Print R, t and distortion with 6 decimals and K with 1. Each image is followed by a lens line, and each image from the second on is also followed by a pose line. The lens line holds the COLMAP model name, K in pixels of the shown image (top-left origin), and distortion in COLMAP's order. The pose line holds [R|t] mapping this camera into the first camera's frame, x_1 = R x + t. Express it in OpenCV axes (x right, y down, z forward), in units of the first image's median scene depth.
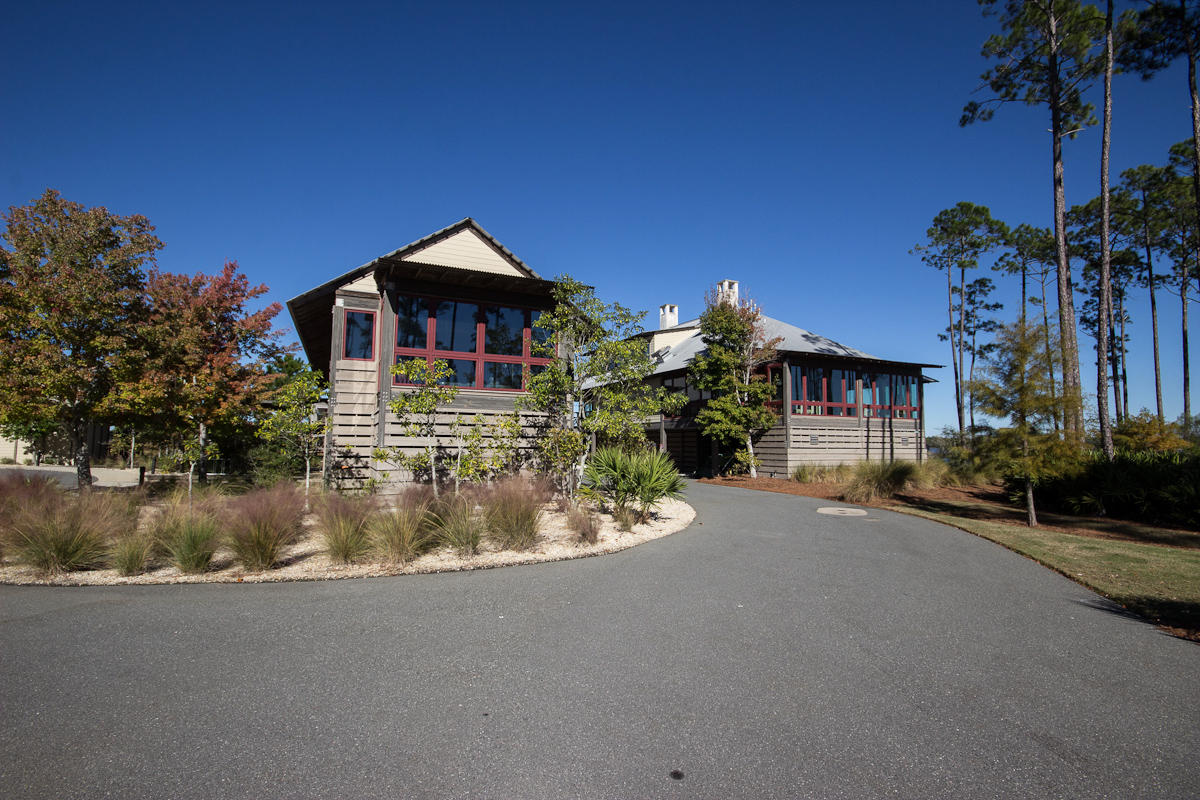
lens RADIAL K [[549.0, 0, 605.0], [0, 549.0, 400.4], [0, 0, 1]] dist [-0.018498, -0.000450]
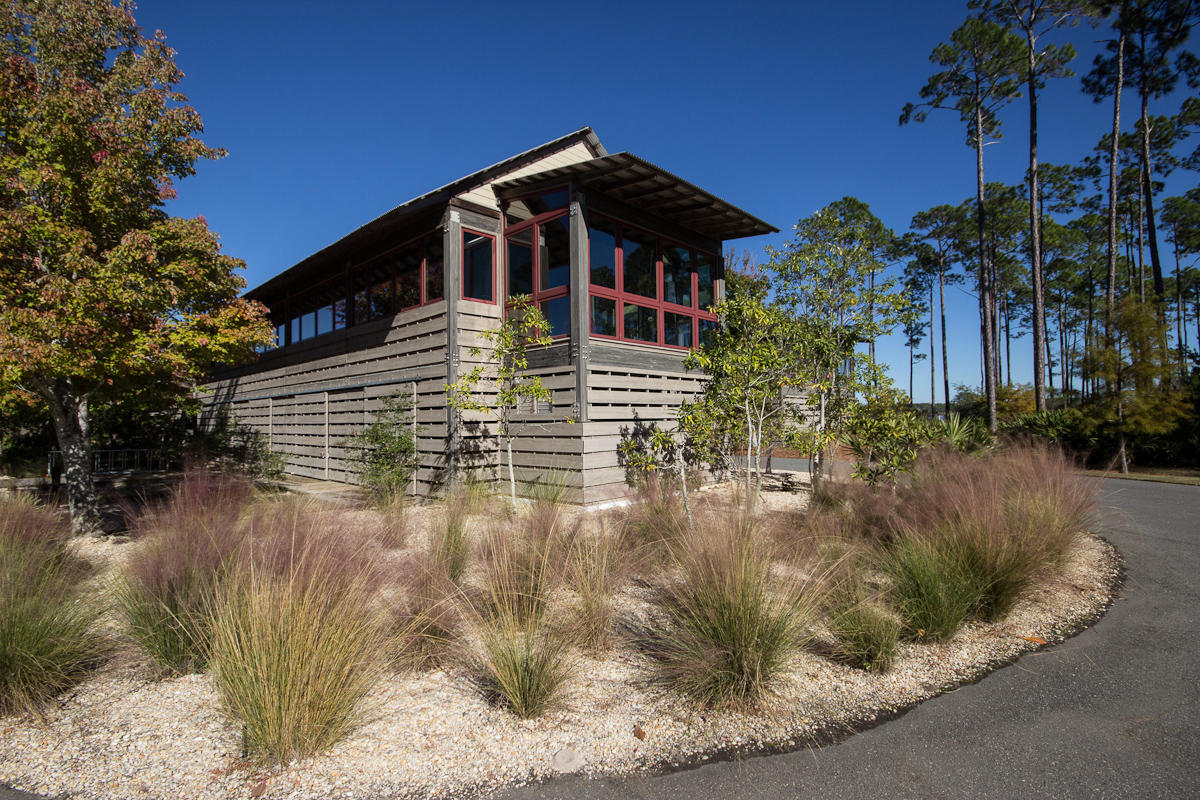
lens RADIAL K [[549.0, 0, 597.0], [0, 549.0, 404.9], [0, 0, 1]] dist [-0.018498, -0.000450]
pose [[0.936626, -0.013178, 0.350083, -0.558017], [-0.004542, 0.998752, 0.049746, 0.024423], [-0.350301, -0.048184, 0.935397, 0.269151]]
